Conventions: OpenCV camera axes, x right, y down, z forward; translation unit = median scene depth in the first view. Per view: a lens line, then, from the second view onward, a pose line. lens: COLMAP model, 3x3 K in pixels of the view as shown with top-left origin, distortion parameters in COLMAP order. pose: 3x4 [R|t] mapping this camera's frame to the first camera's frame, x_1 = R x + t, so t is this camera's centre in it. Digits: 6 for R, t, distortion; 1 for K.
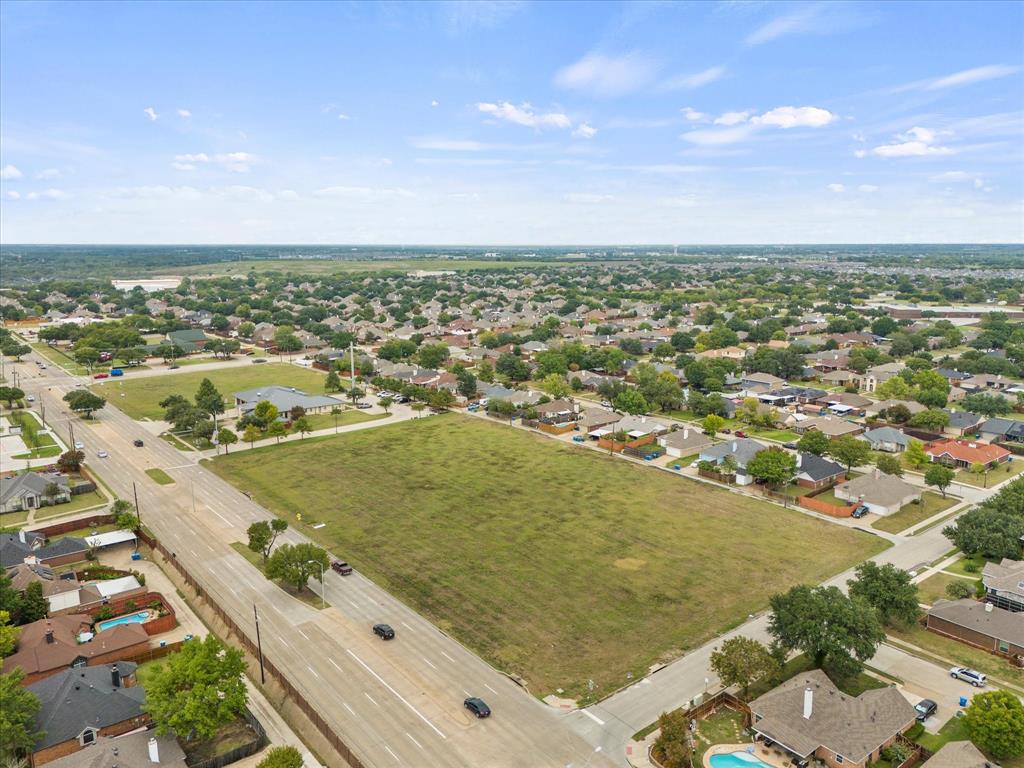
lens RADIAL K [[760.3, 0, 512.0], [0, 760.3, 384.0], [0, 0, 1]] dist [0.129914, -0.191013]
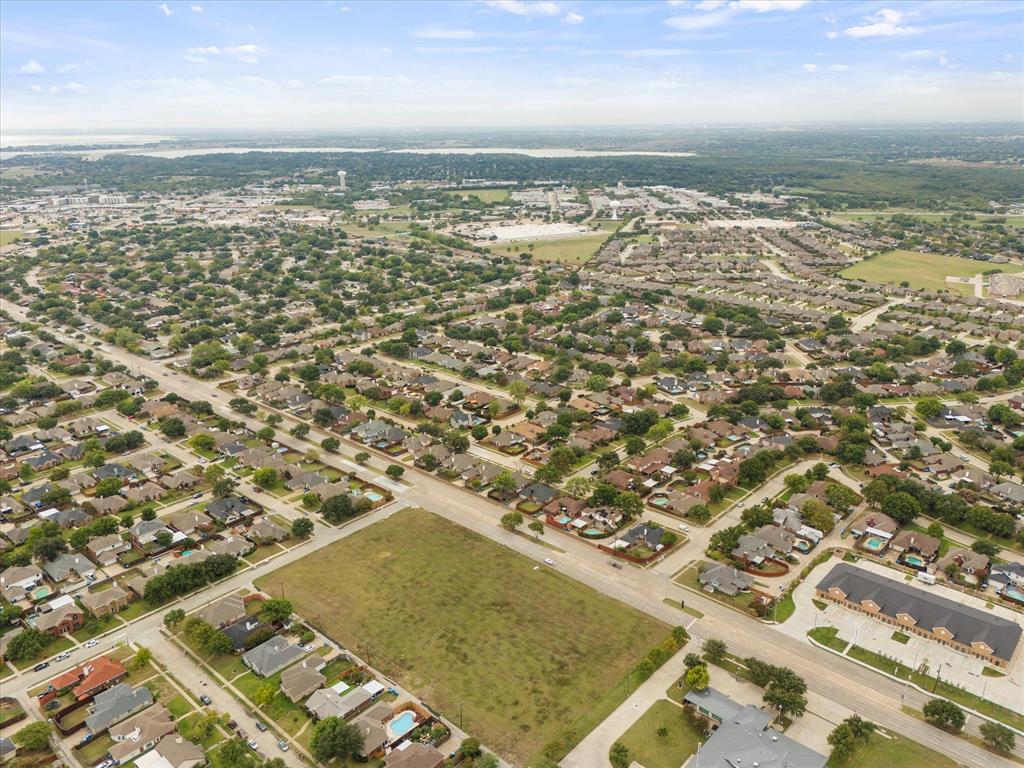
lens RADIAL K [[771.6, 0, 510.3], [0, 771.6, 381.2], [0, 0, 1]] dist [0.088322, -0.099906]
pose [[-0.985911, 0.064181, -0.154467, 0.083442], [-0.019038, 0.874405, 0.484824, -1.084319], [0.166183, 0.480934, -0.860863, 2.236052]]
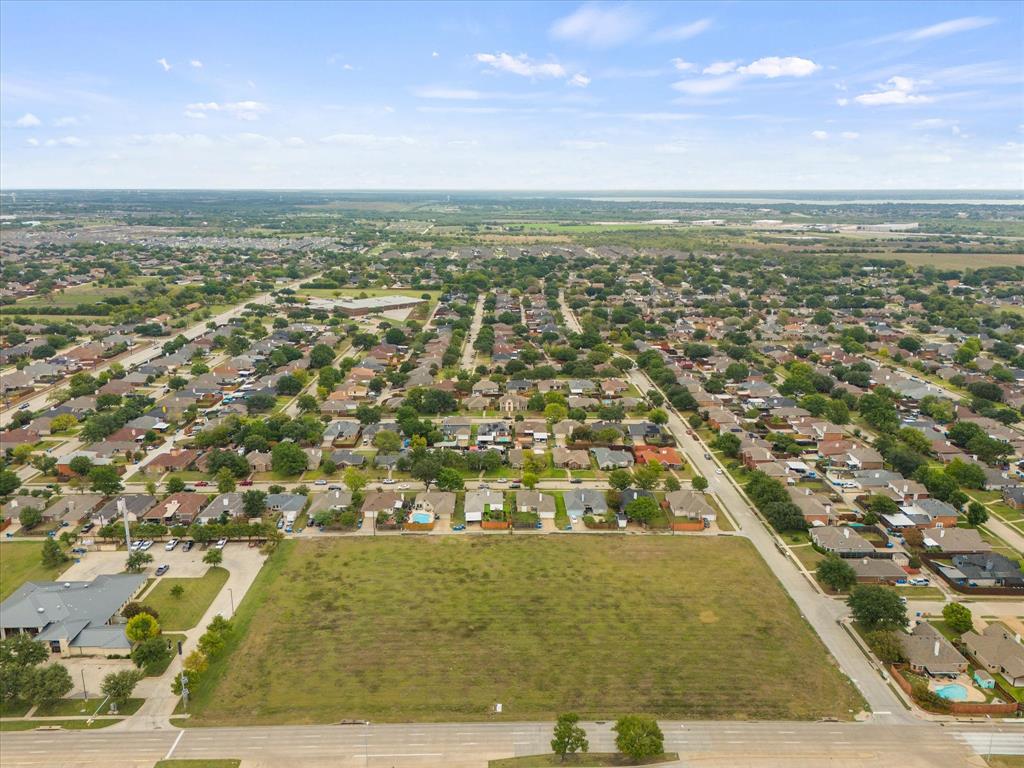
lens RADIAL K [[771.6, 0, 510.3], [0, 771.6, 381.2], [0, 0, 1]] dist [0.088322, -0.099906]
pose [[0.612887, -0.189486, 0.767115, -0.875672], [0.138986, 0.981537, 0.131408, -0.349075], [-0.777851, 0.026080, 0.627907, 0.282383]]
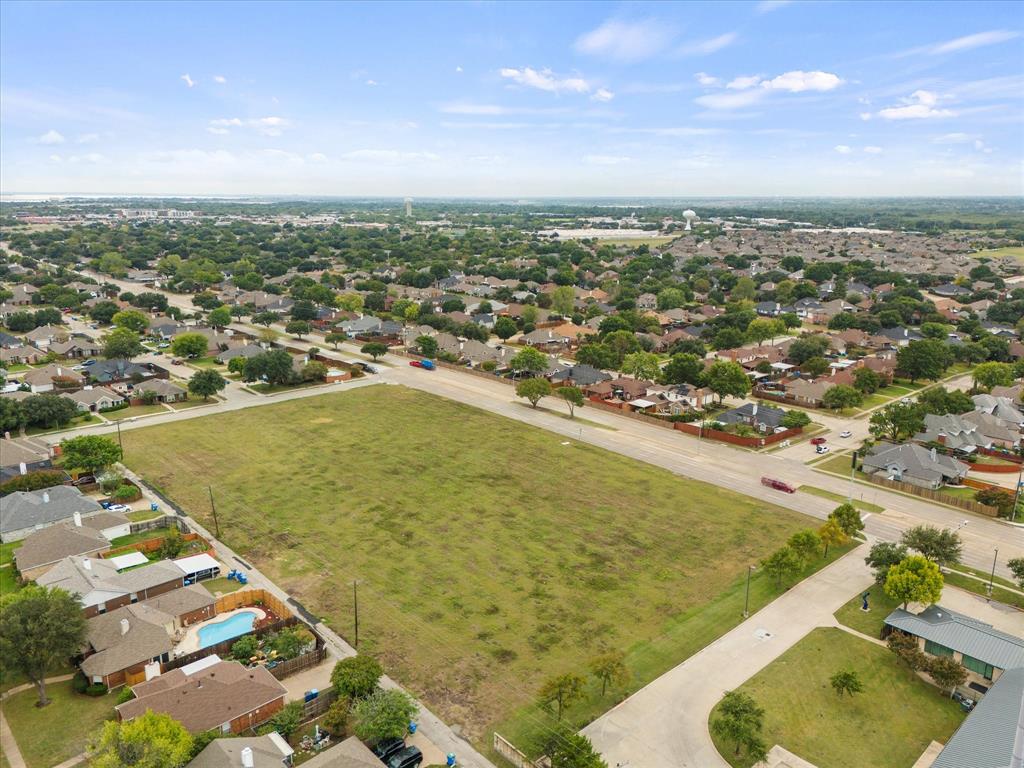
lens RADIAL K [[750.9, 0, 509.4], [0, 750.9, 382.1], [0, 0, 1]] dist [0.096268, -0.103036]
pose [[-0.997344, 0.015538, -0.071157, -0.076777], [-0.015252, 0.910764, 0.412645, -0.331511], [0.071219, 0.412635, -0.908108, 1.795955]]
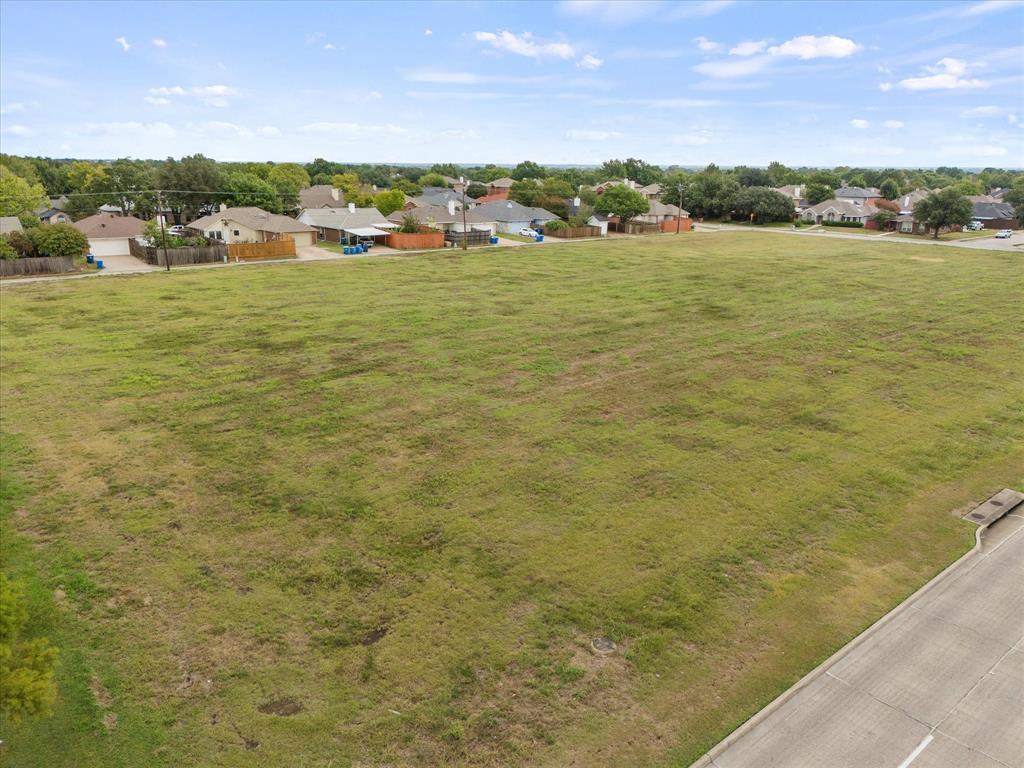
lens RADIAL K [[750.9, 0, 509.4], [0, 750.9, 382.1], [0, 0, 1]] dist [0.096268, -0.103036]
pose [[-0.018478, -0.274009, 0.961550, -0.521782], [0.172234, 0.946465, 0.273020, 0.045440], [-0.984883, 0.170656, 0.029705, 1.134046]]
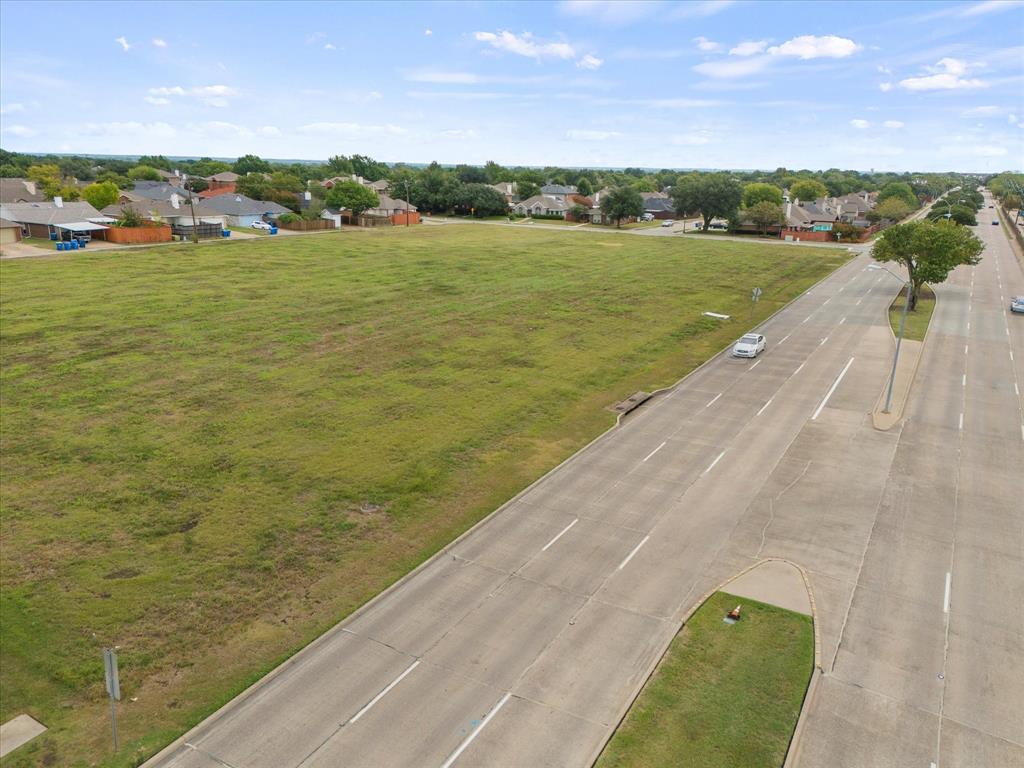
lens RADIAL K [[750.9, 0, 509.4], [0, 750.9, 382.1], [0, 0, 1]] dist [0.096268, -0.103036]
pose [[-0.353822, -0.261413, 0.898038, -0.575223], [0.152968, 0.931046, 0.331291, 0.044080], [-0.922719, 0.254590, -0.289437, 1.143538]]
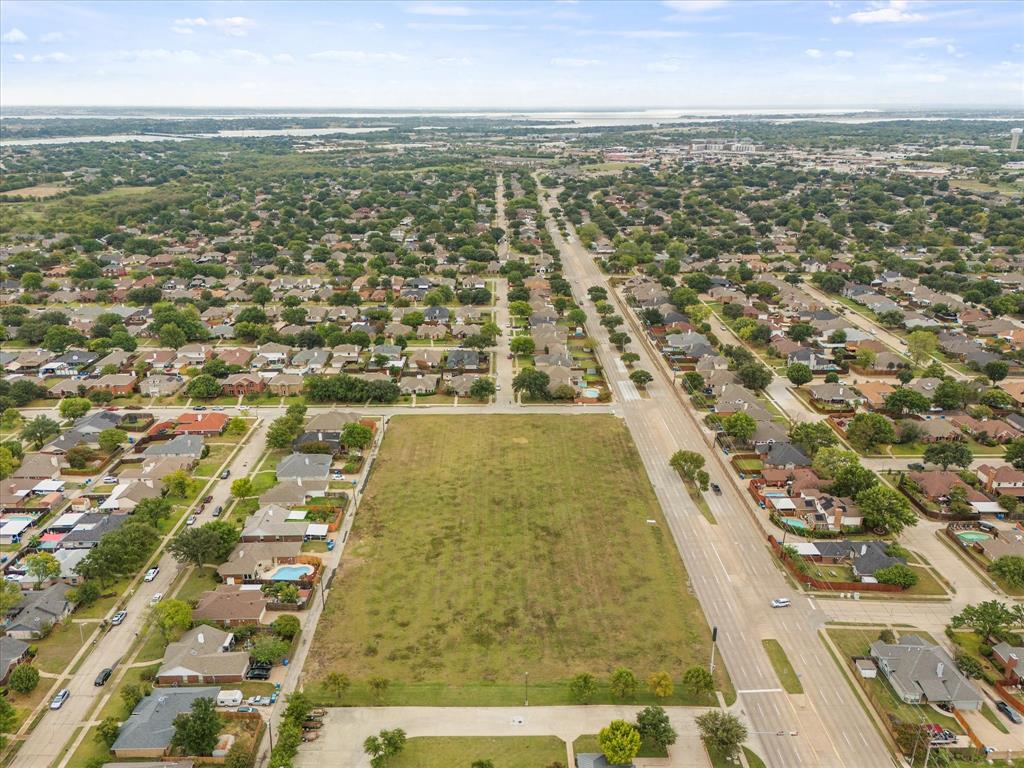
lens RADIAL K [[771.6, 0, 510.3], [0, 771.6, 381.2], [0, 0, 1]] dist [0.088322, -0.099906]
pose [[-0.791517, -0.200720, 0.577246, -0.714341], [0.116709, 0.877502, 0.465156, -0.624858], [-0.599900, 0.435549, -0.671131, 1.765788]]
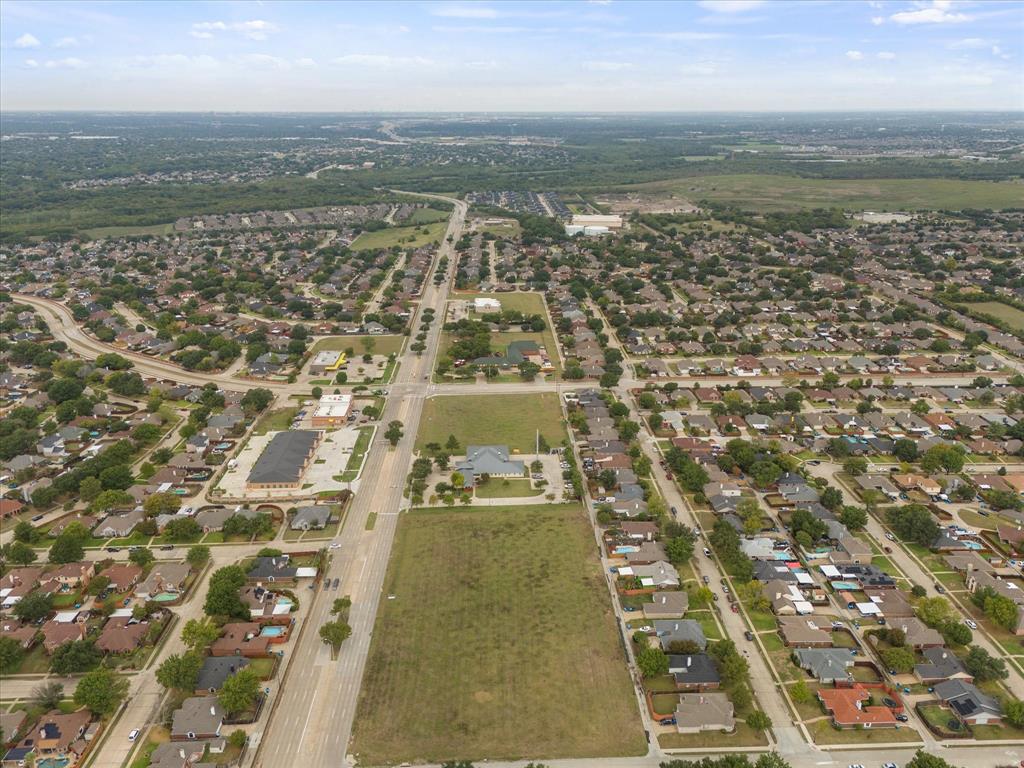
lens RADIAL K [[771.6, 0, 510.3], [0, 771.6, 381.2], [0, 0, 1]] dist [0.088322, -0.099906]
pose [[0.800440, 0.196601, -0.566254, 0.834678], [-0.108540, 0.976604, 0.185644, -0.625843], [0.589503, -0.087136, 0.803052, -0.249743]]
